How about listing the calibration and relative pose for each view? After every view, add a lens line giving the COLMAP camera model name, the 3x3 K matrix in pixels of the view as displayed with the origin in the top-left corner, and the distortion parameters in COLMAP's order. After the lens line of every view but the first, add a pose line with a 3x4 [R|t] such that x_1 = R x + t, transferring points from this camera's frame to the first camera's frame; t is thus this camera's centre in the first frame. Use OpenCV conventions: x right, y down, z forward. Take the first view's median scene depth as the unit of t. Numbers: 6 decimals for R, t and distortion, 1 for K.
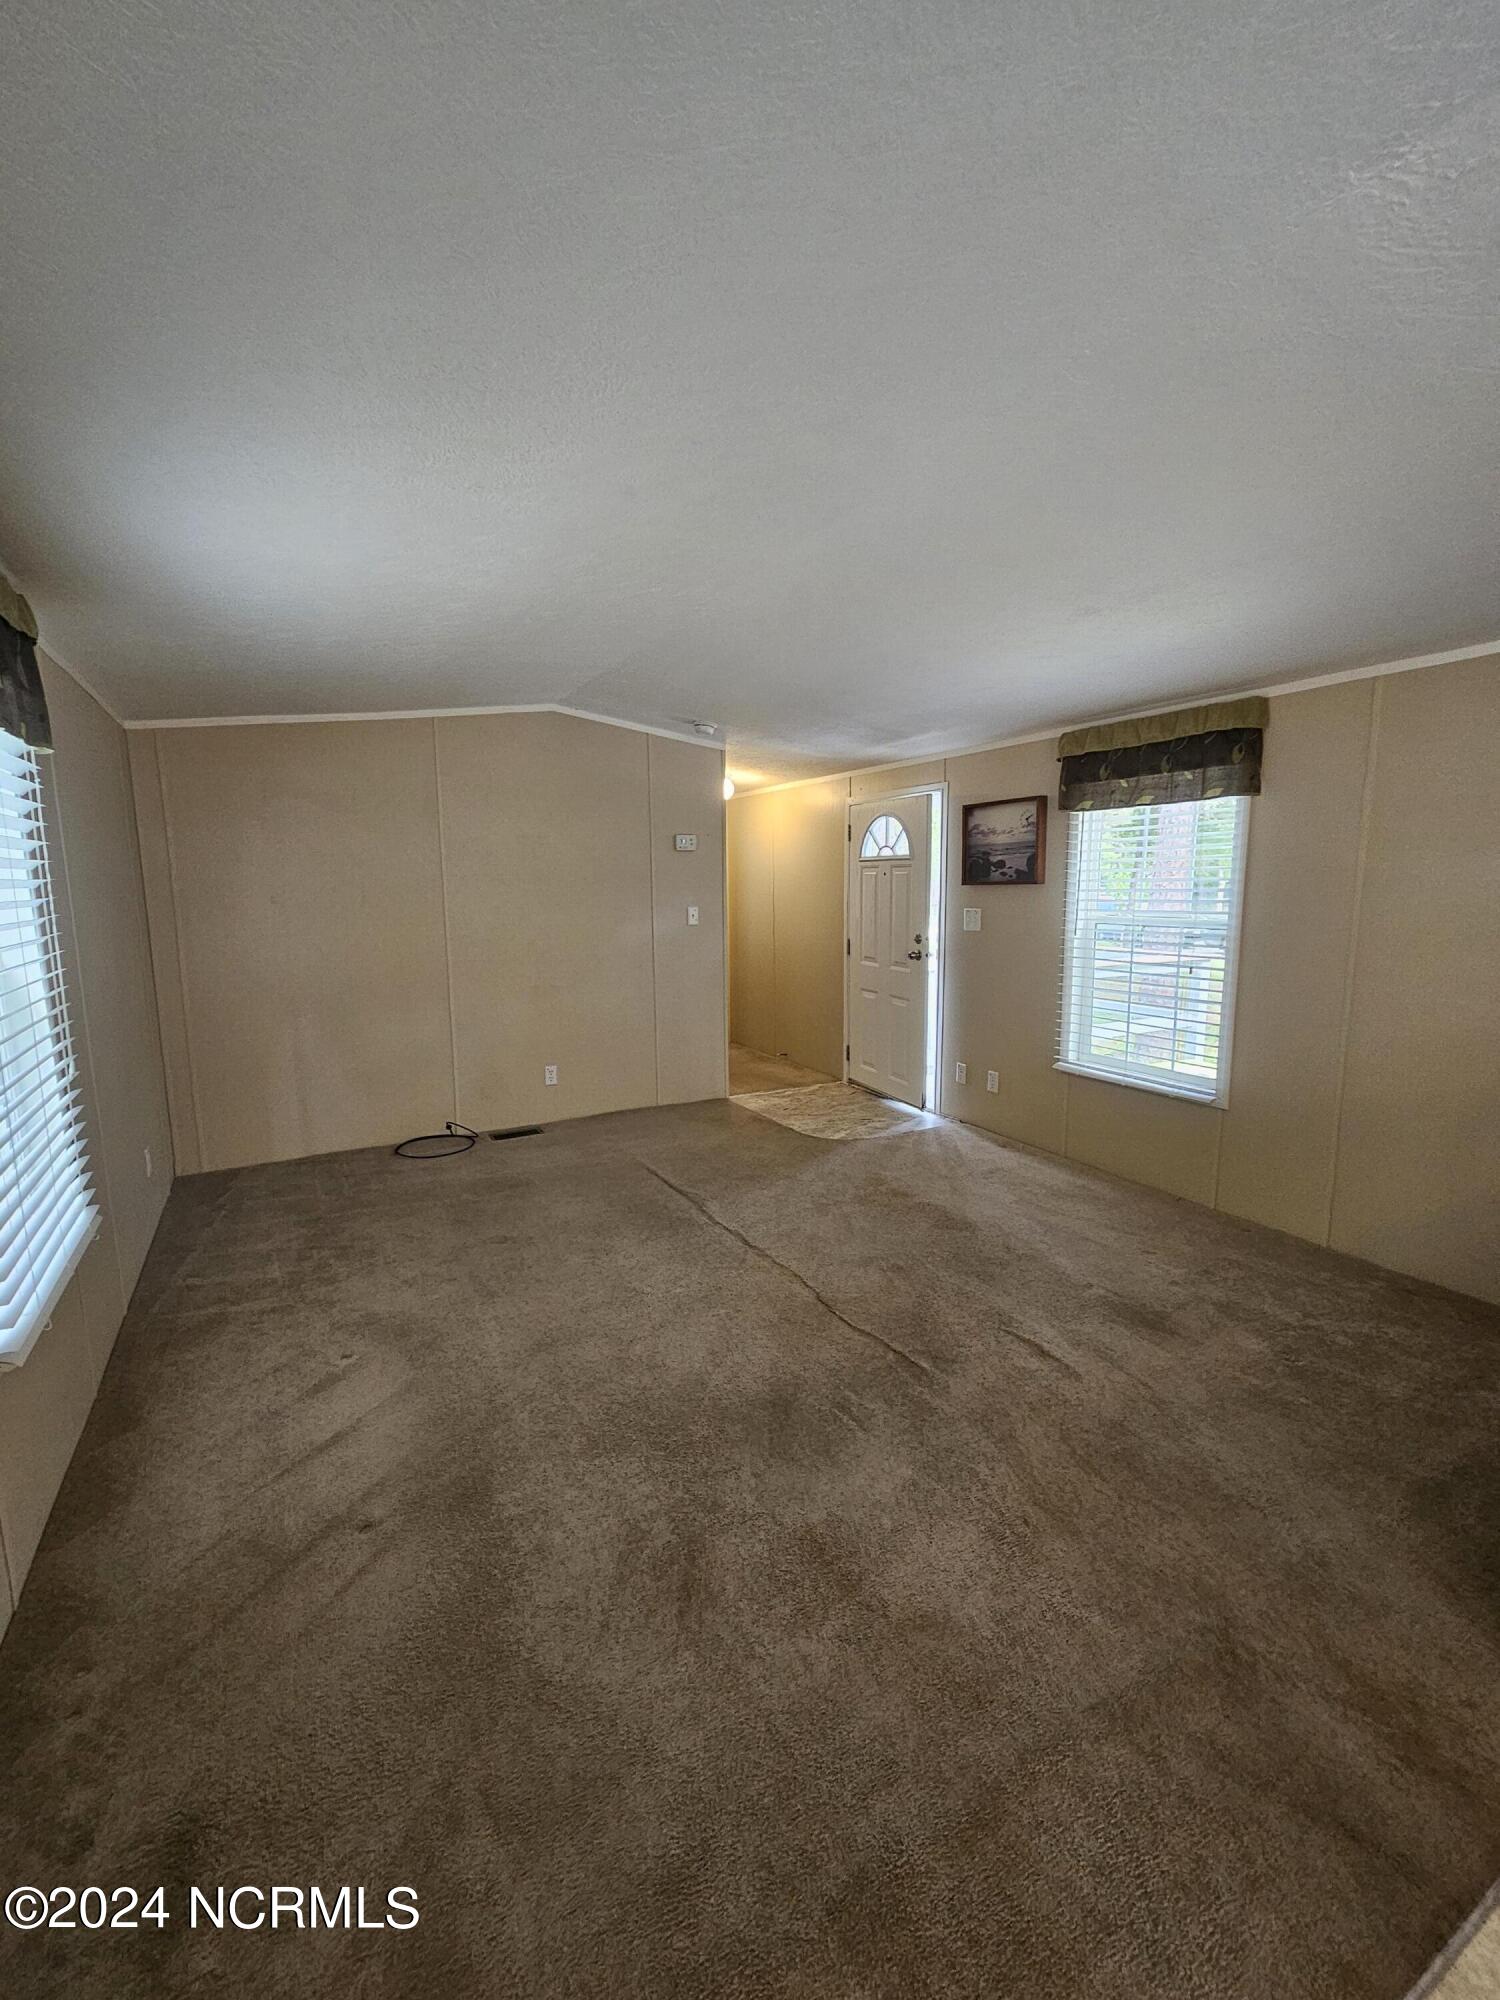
lens RADIAL K [[838.9, 0, 750.0], [0, 838.9, 1000.0], [0, 0, 1]] dist [0.002123, 0.000160]
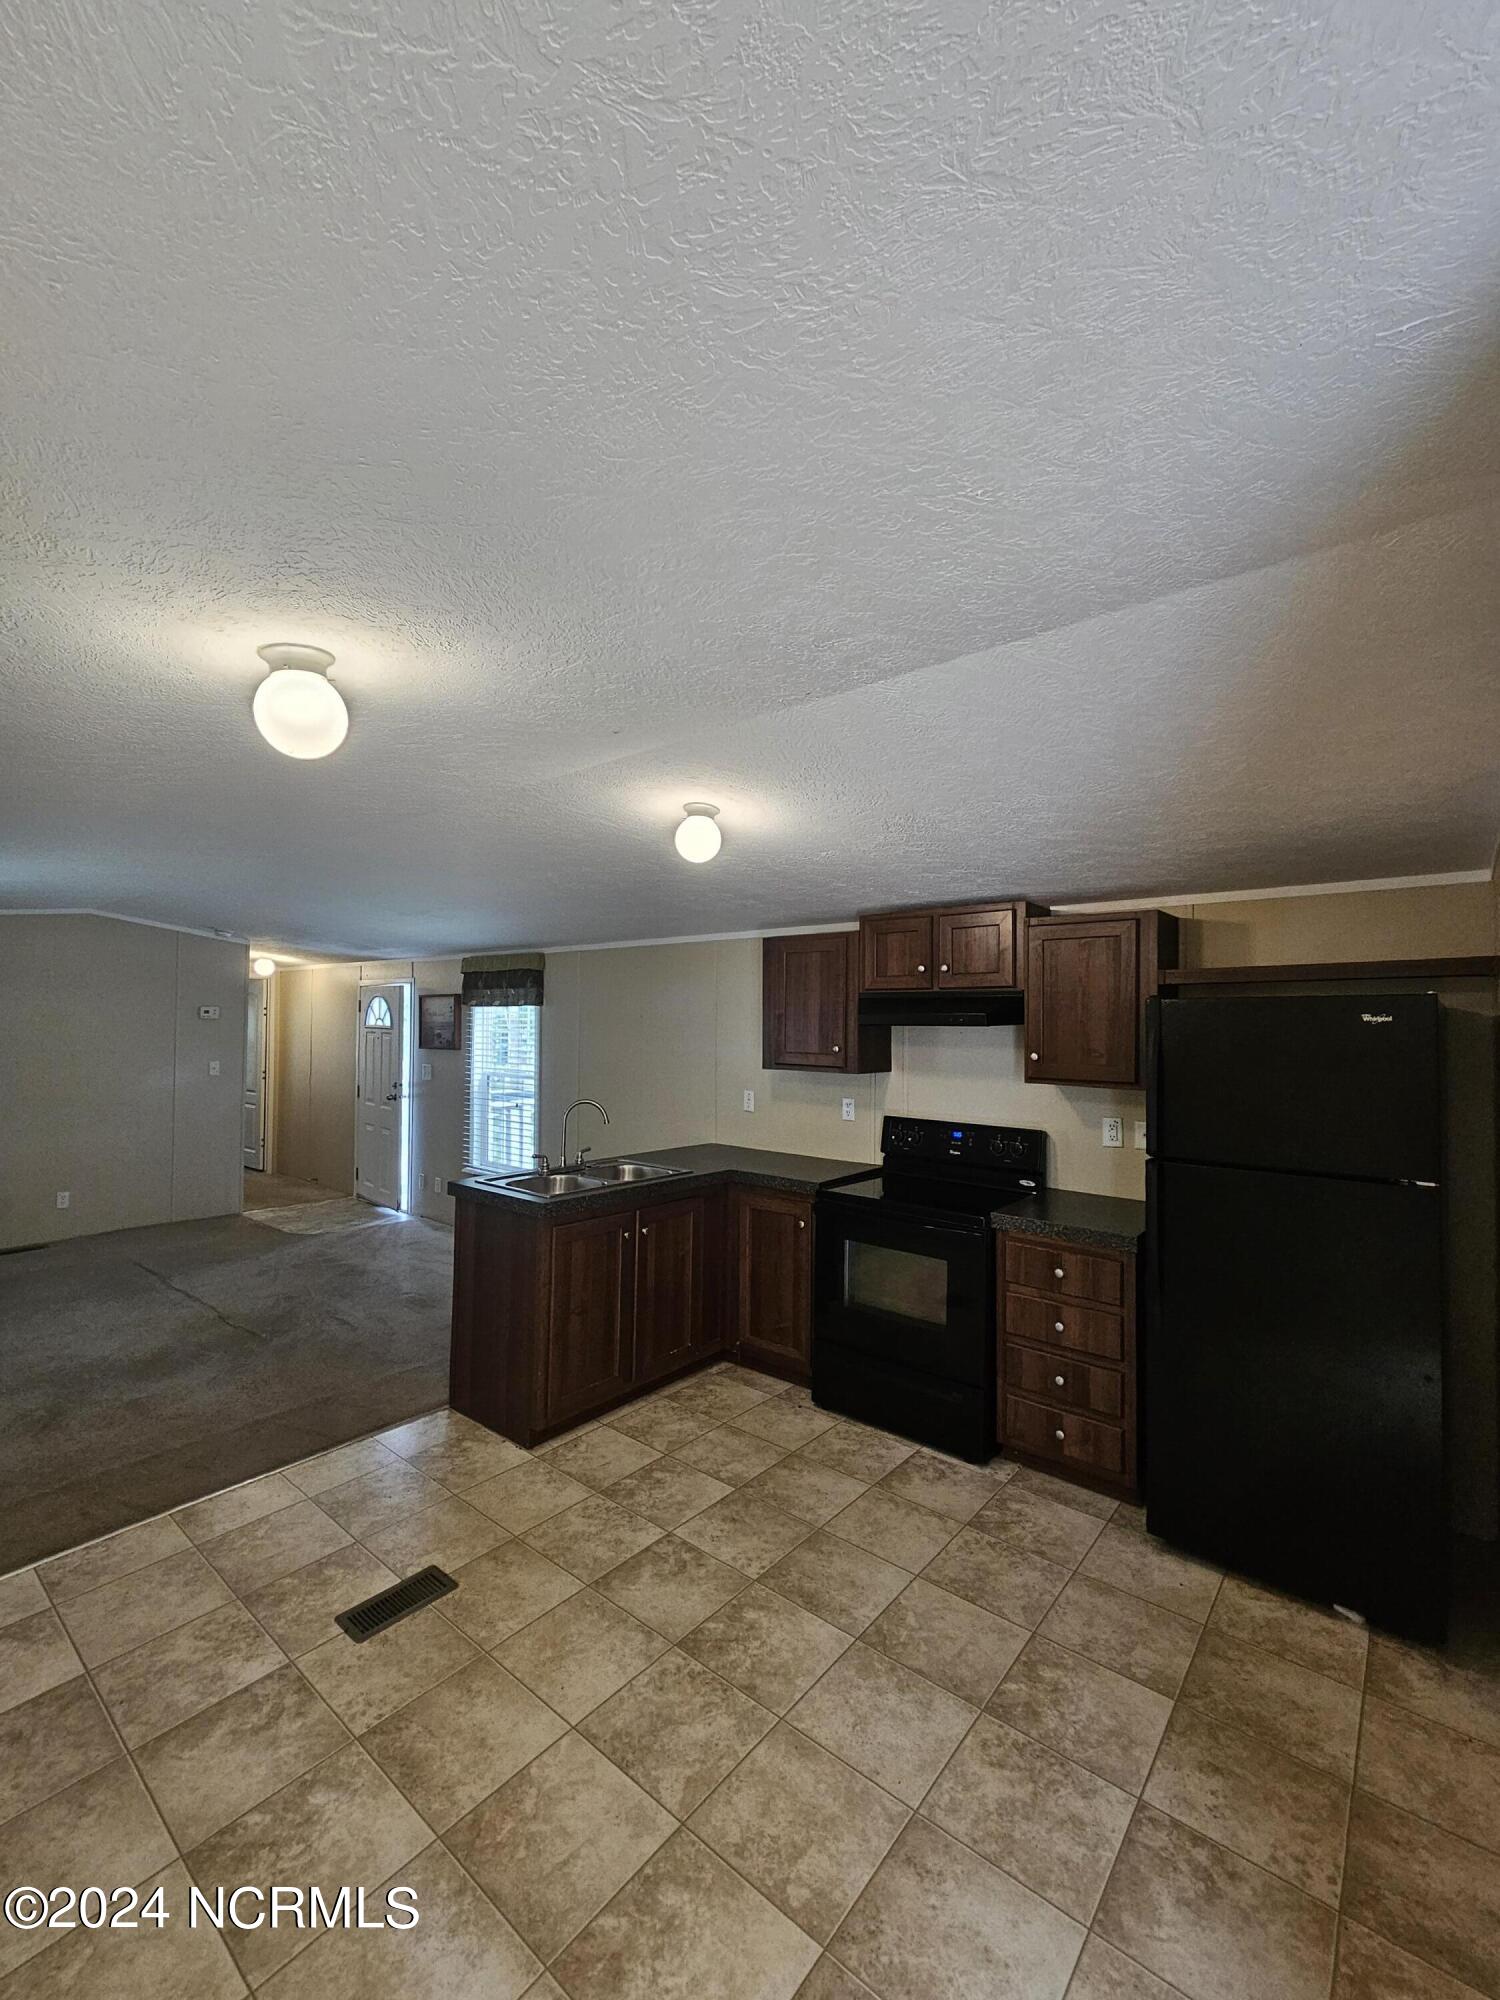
lens RADIAL K [[838.9, 0, 750.0], [0, 838.9, 1000.0], [0, 0, 1]] dist [0.002123, 0.000160]
pose [[0.932598, 0.030225, 0.359648, 0.288322], [0.029494, 0.986772, -0.159409, 0.032412], [-0.359708, 0.159272, 0.919371, -0.619046]]
